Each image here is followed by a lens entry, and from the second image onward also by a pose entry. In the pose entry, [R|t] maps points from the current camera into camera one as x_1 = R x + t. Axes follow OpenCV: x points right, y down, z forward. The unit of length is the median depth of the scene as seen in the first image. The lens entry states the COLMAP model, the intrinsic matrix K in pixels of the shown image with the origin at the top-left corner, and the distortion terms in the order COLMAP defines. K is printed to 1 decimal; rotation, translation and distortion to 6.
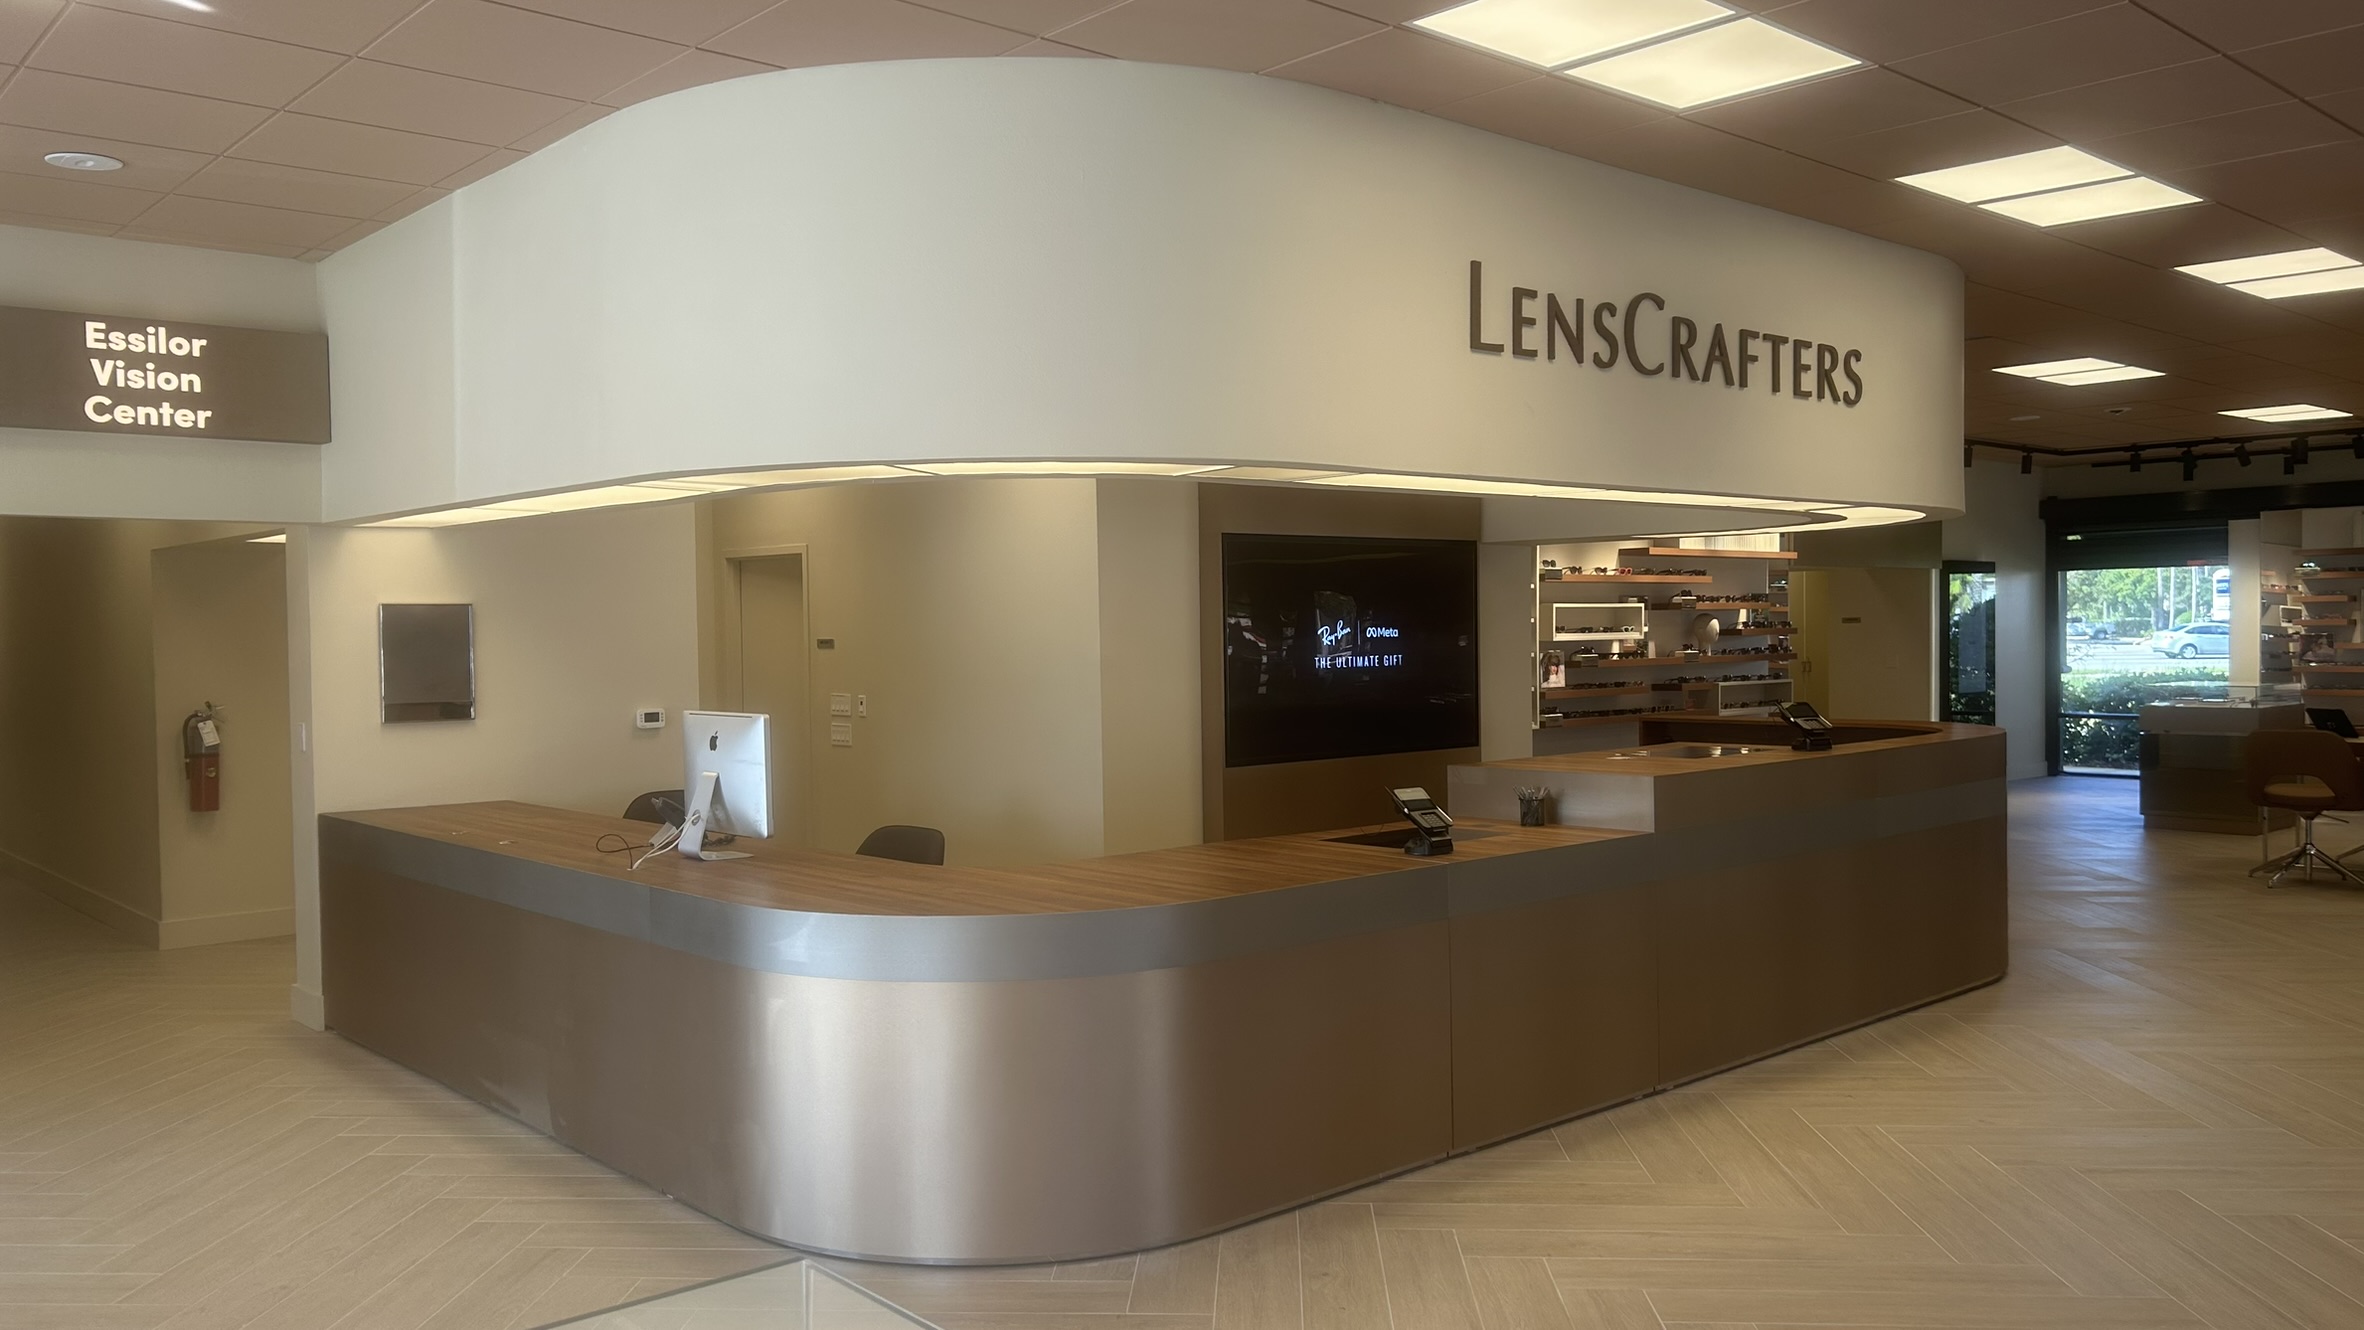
lens RADIAL K [[1782.7, 0, 1182.0], [0, 1782.7, 665.0], [0, 0, 1]] dist [0.072191, -0.070900]
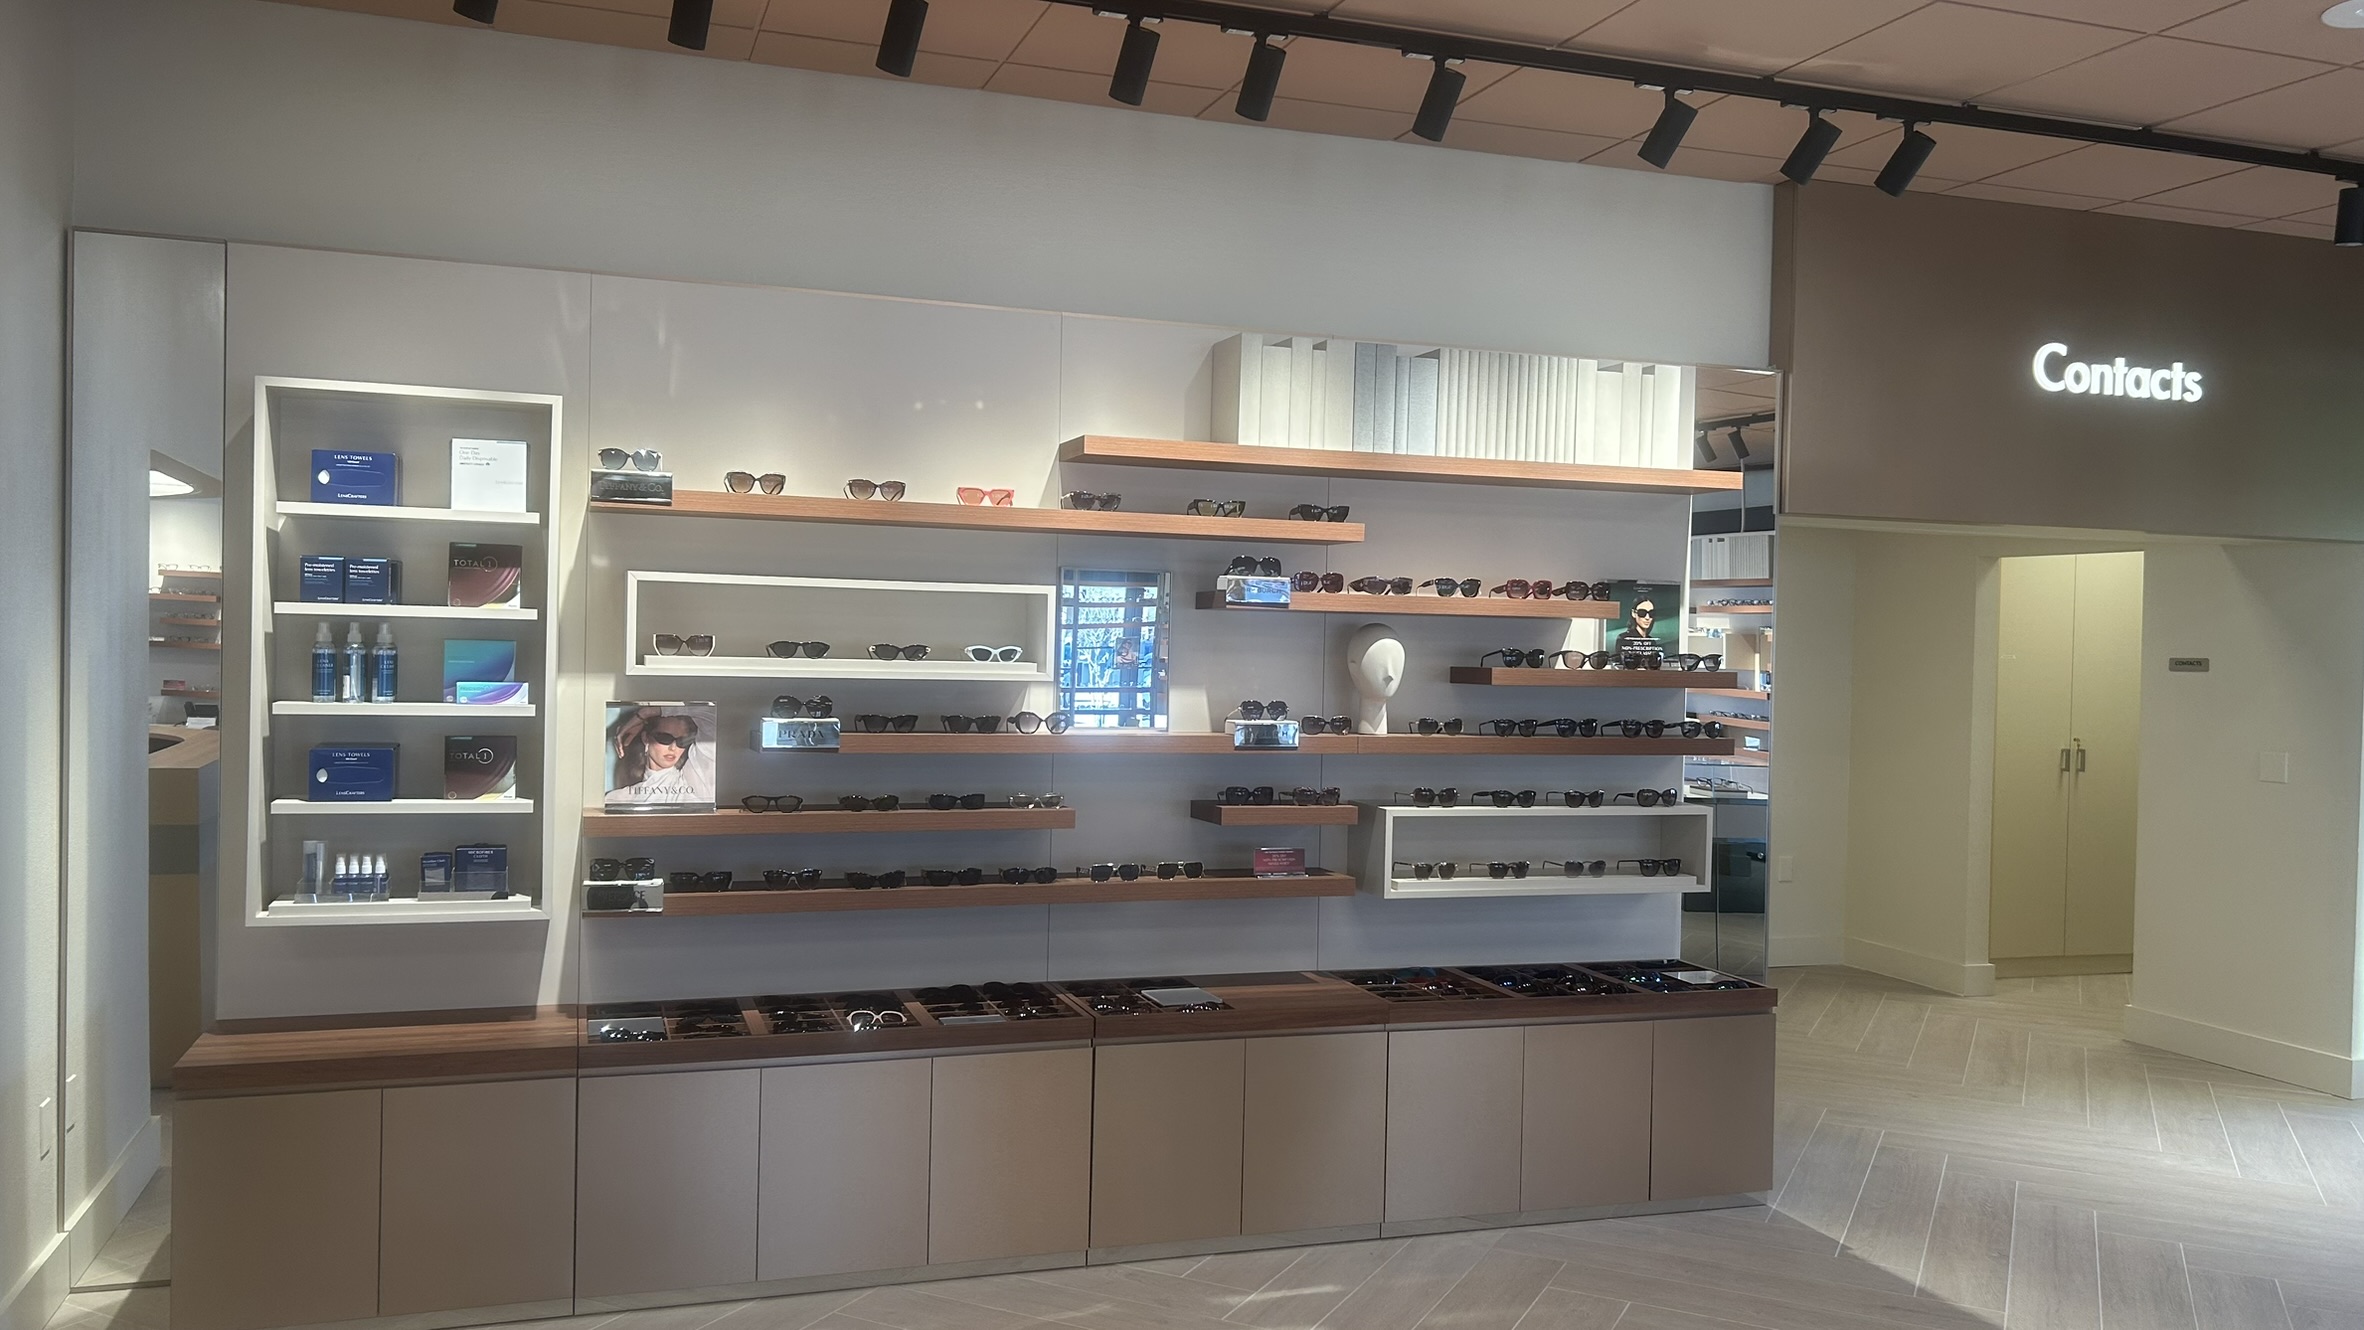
lens RADIAL K [[1782.7, 0, 1182.0], [0, 1782.7, 665.0], [0, 0, 1]] dist [0.072191, -0.070900]
pose [[0.915662, 0.046958, -0.399197, 0.408888], [-0.047728, 0.998828, 0.008015, -0.021307], [0.399106, 0.011714, 0.916830, 0.648587]]
